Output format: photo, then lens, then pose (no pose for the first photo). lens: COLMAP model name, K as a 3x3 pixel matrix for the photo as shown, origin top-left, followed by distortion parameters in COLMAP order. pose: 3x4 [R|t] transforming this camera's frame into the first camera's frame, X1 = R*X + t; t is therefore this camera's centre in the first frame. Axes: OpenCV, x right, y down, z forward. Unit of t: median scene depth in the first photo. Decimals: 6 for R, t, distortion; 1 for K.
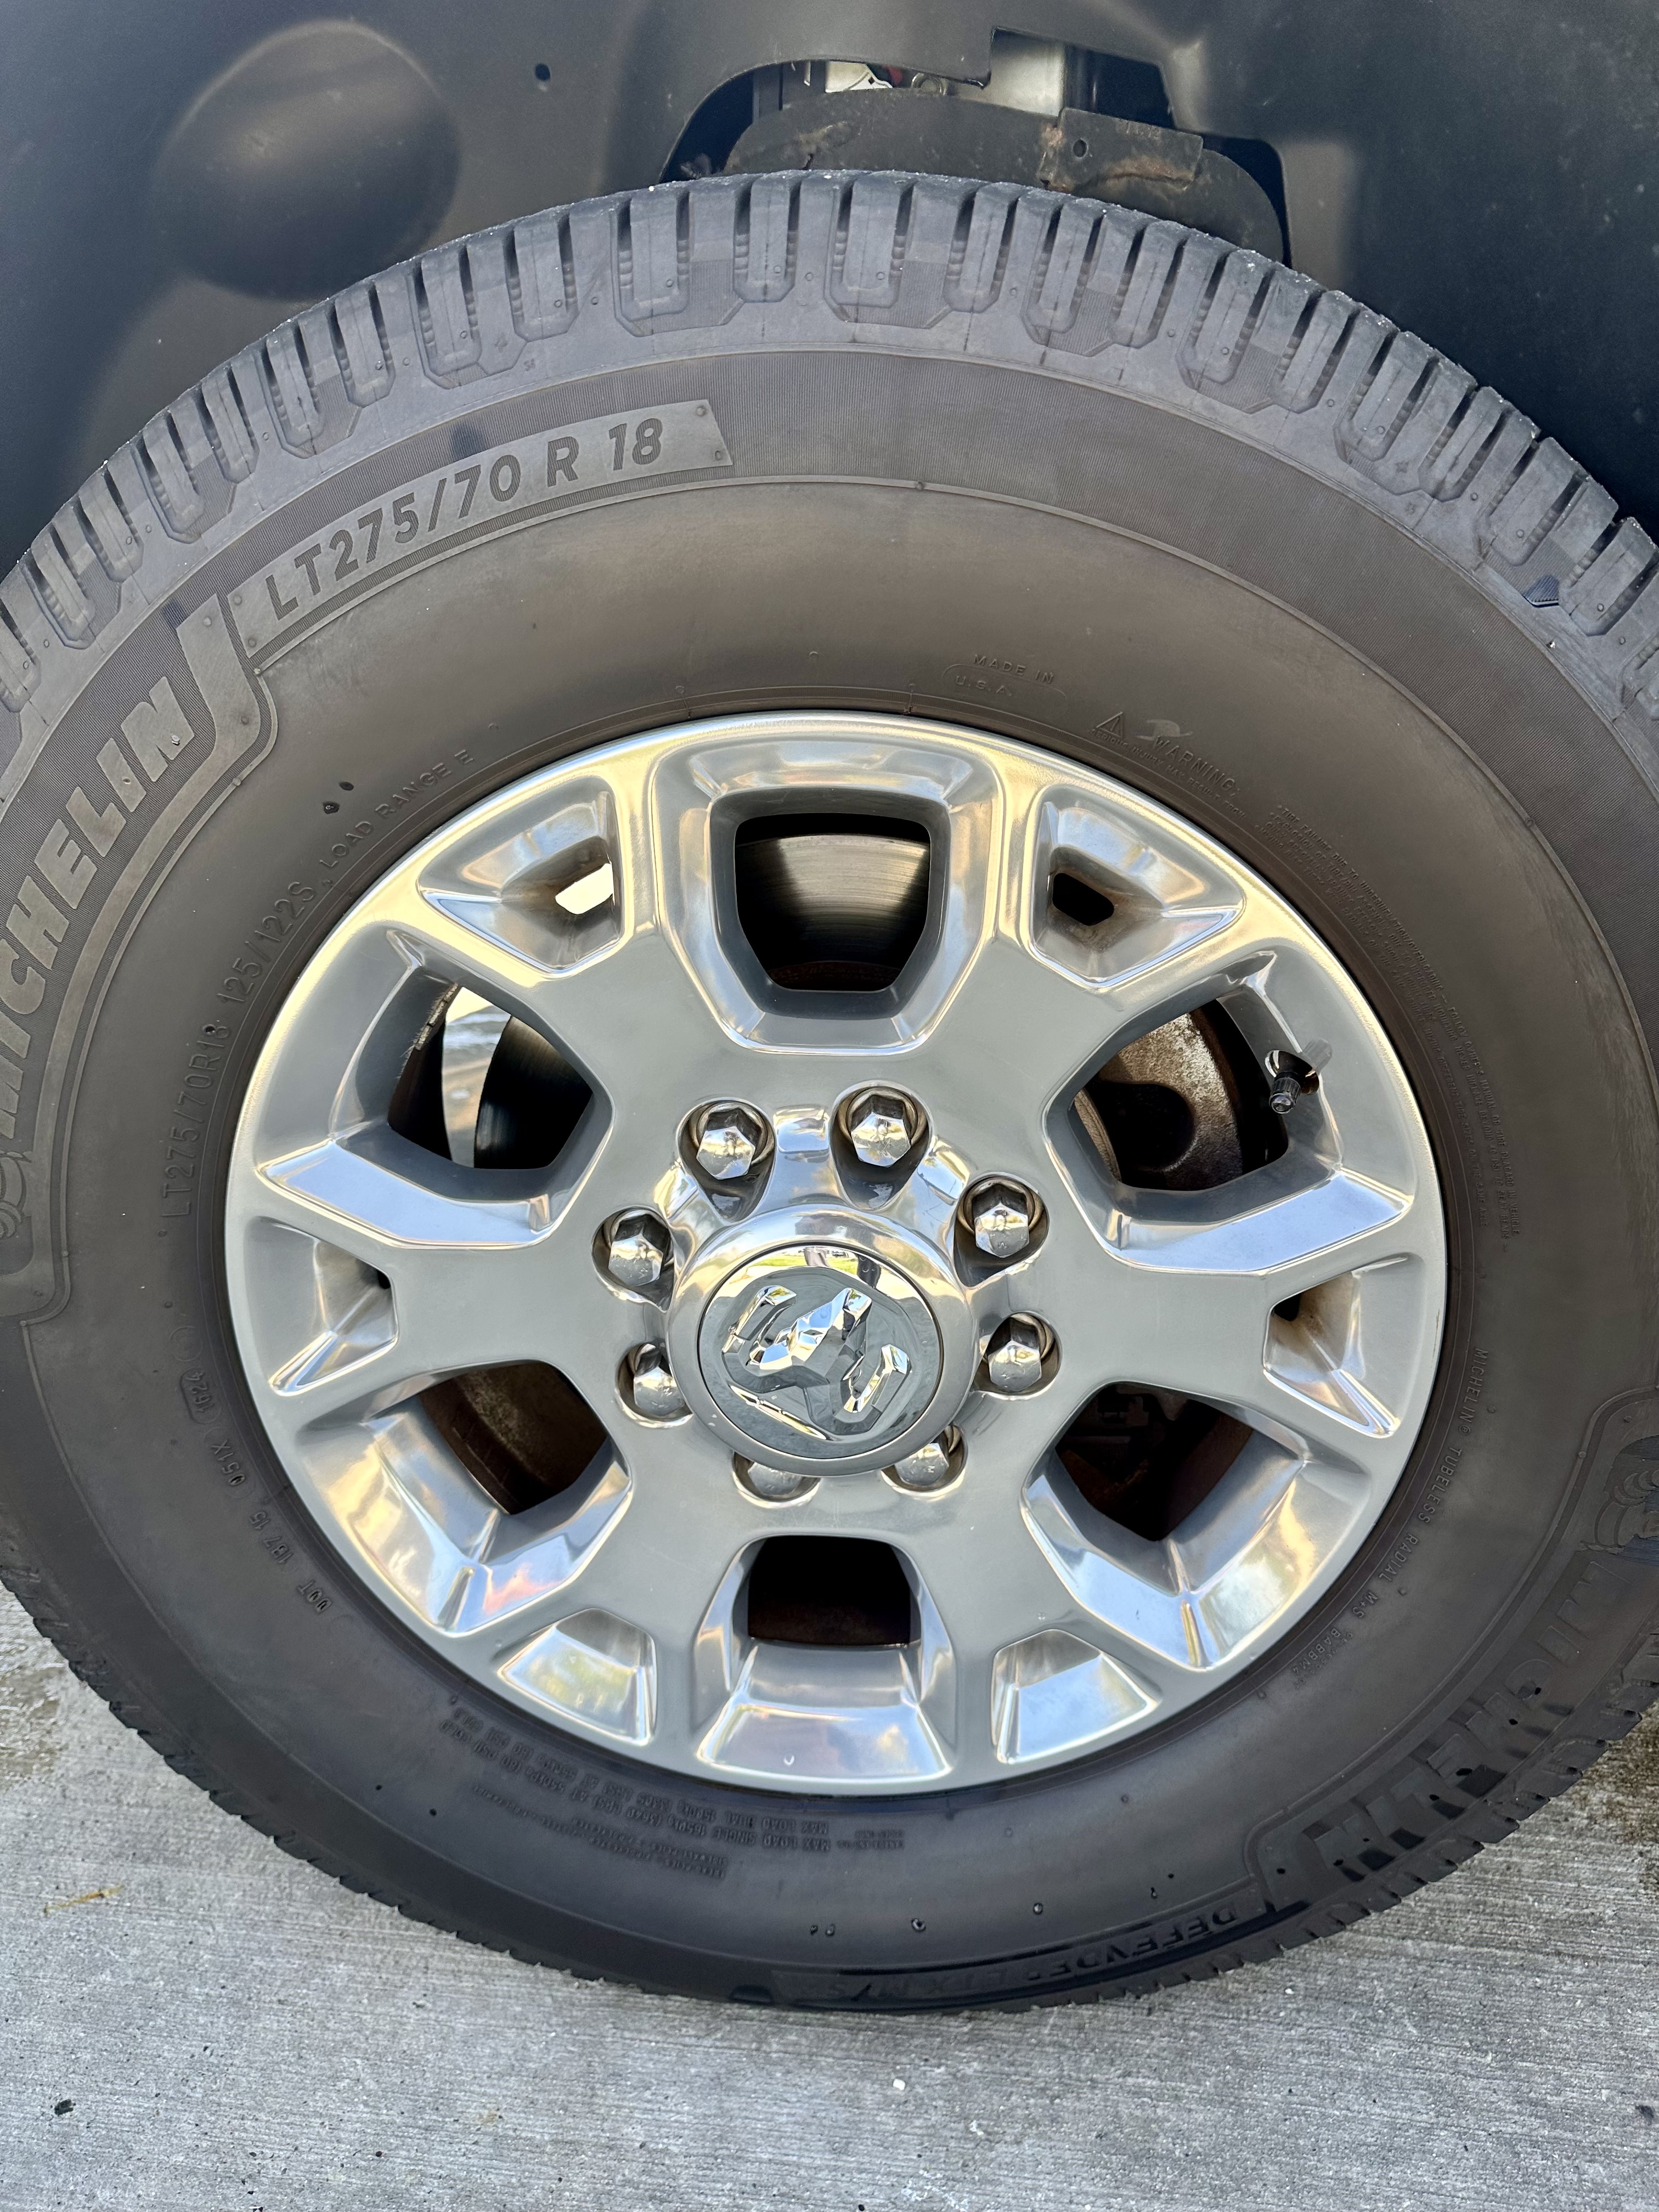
lens RADIAL K [[1575.4, 0, 829.5], [0, 1575.4, 1106.0], [0, 0, 1]] dist [0.031420, -0.027473]
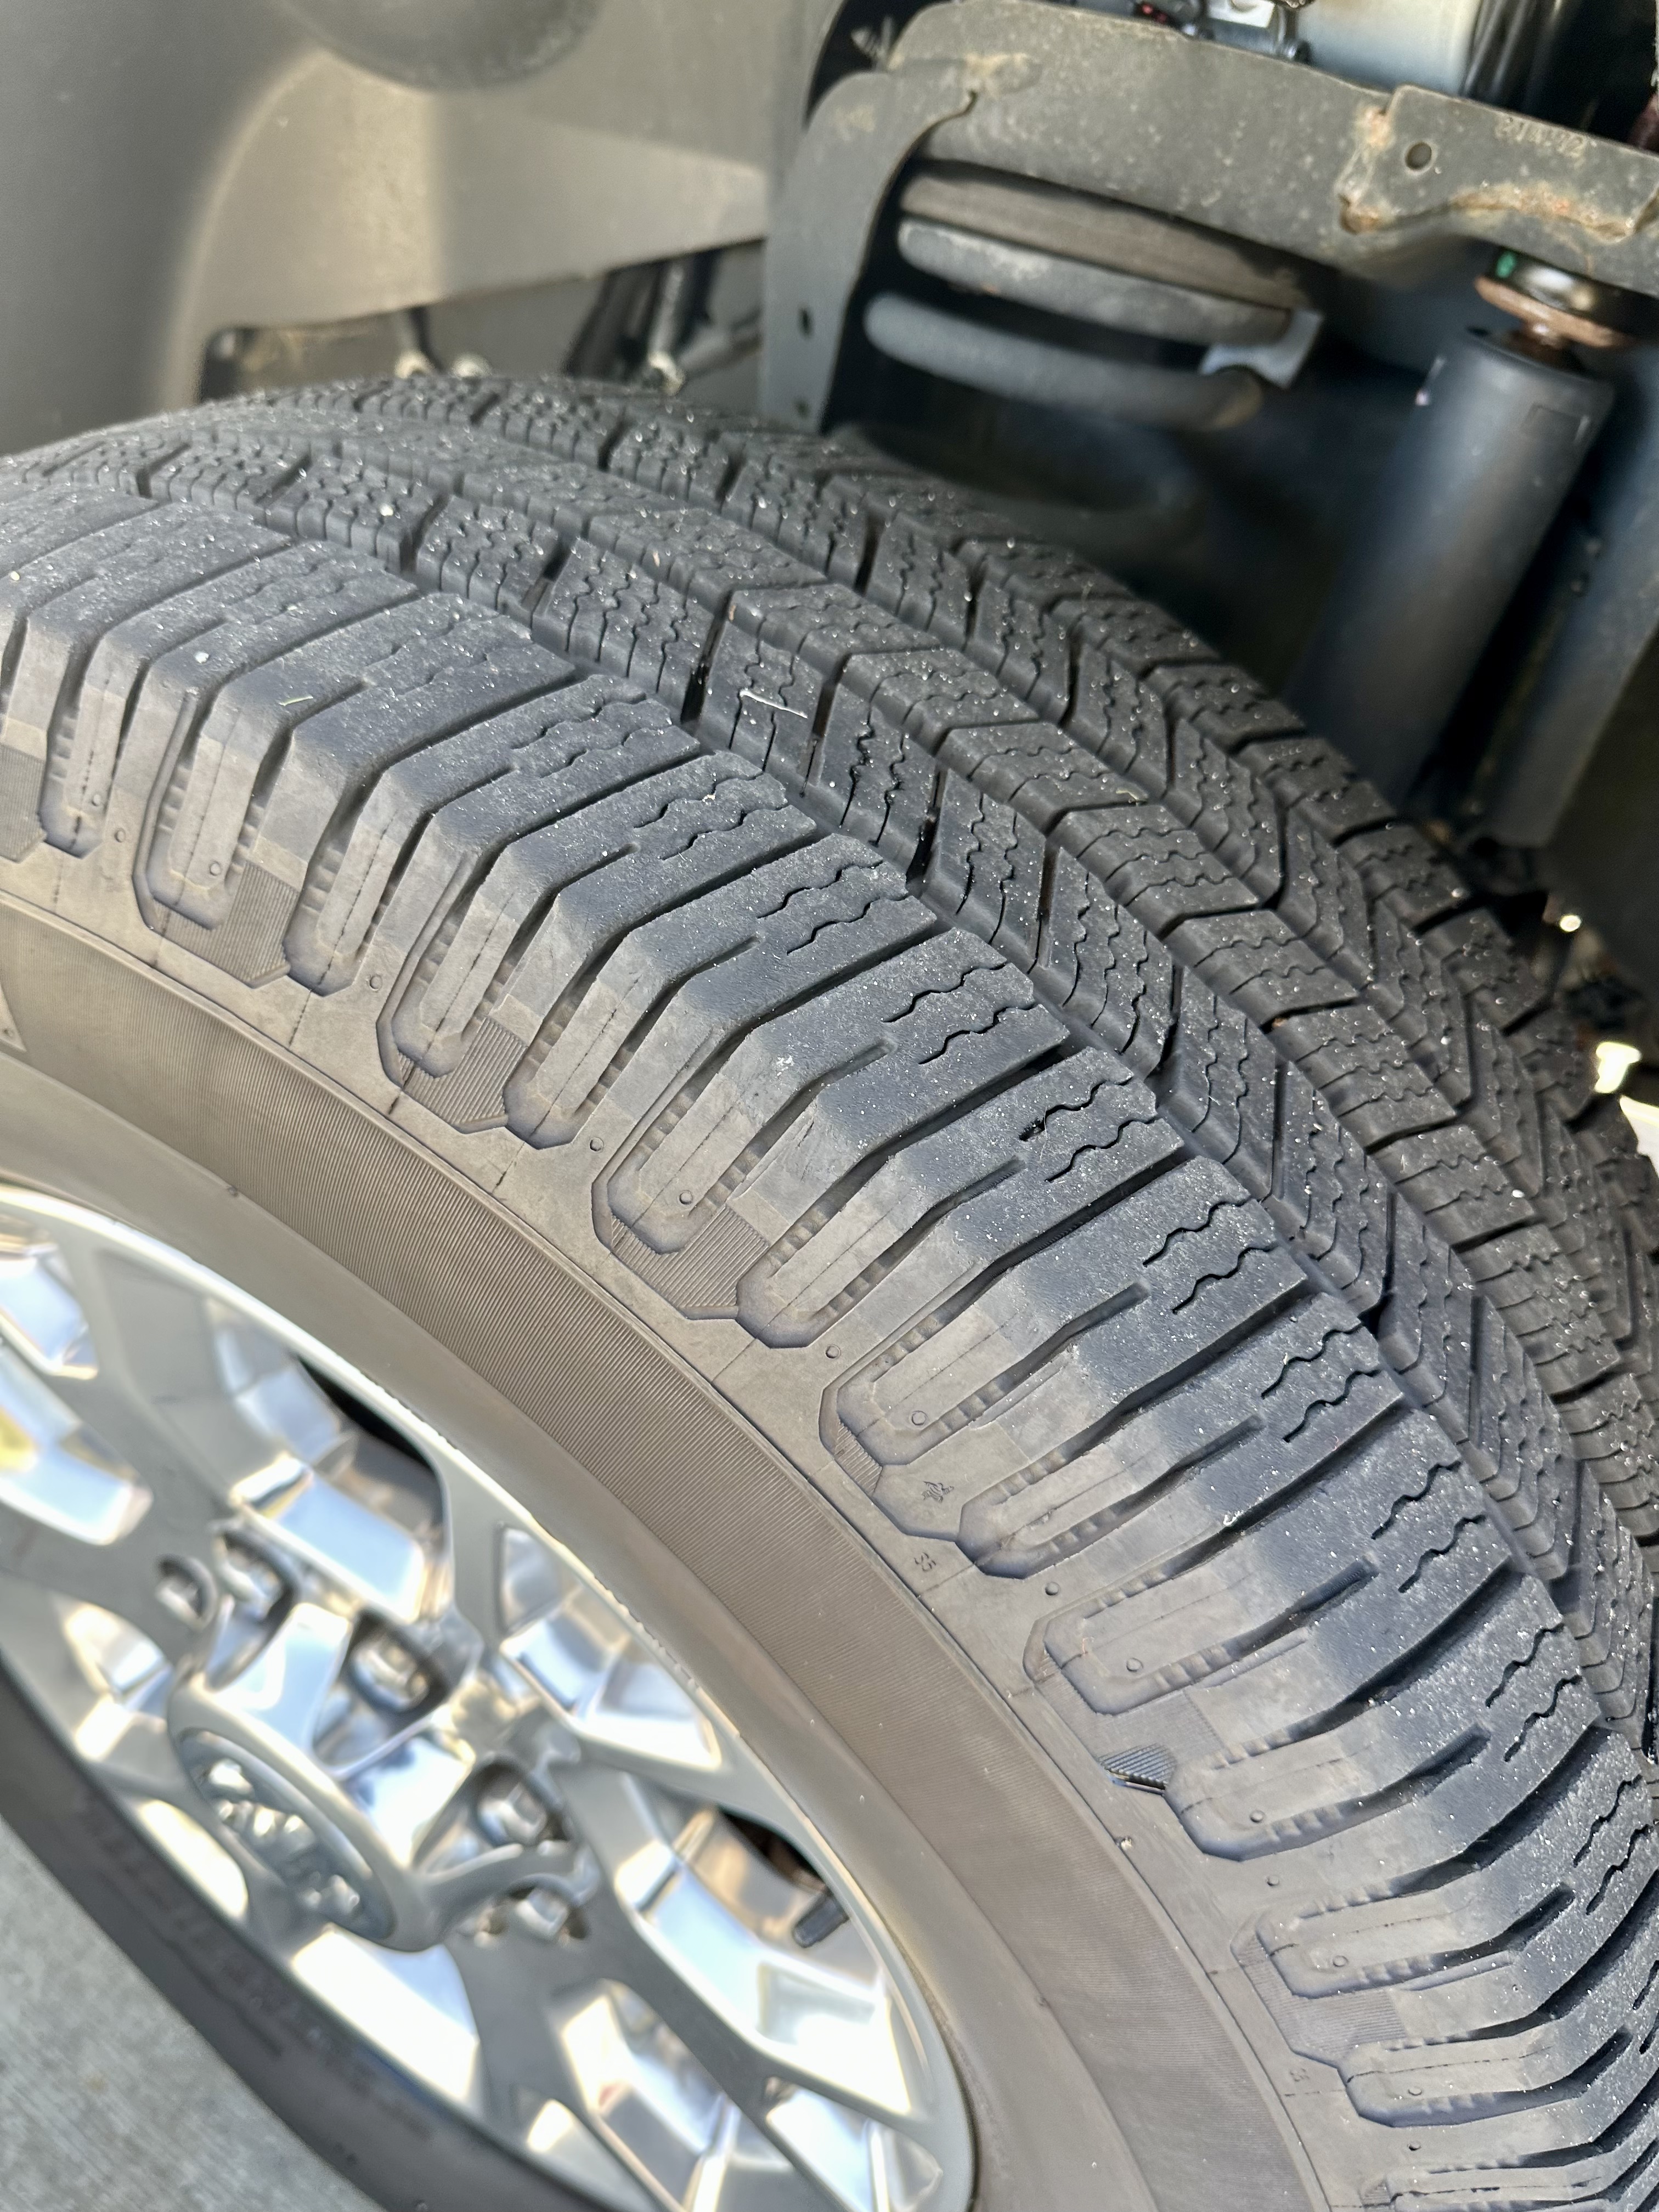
lens RADIAL K [[1575.4, 0, 829.5], [0, 1575.4, 1106.0], [0, 0, 1]] dist [0.031420, -0.027473]
pose [[0.877228, 0.376210, -0.298223, 0.277498], [-0.271691, 0.901196, 0.337682, -0.438232], [0.395797, -0.215199, 0.892768, 0.333282]]
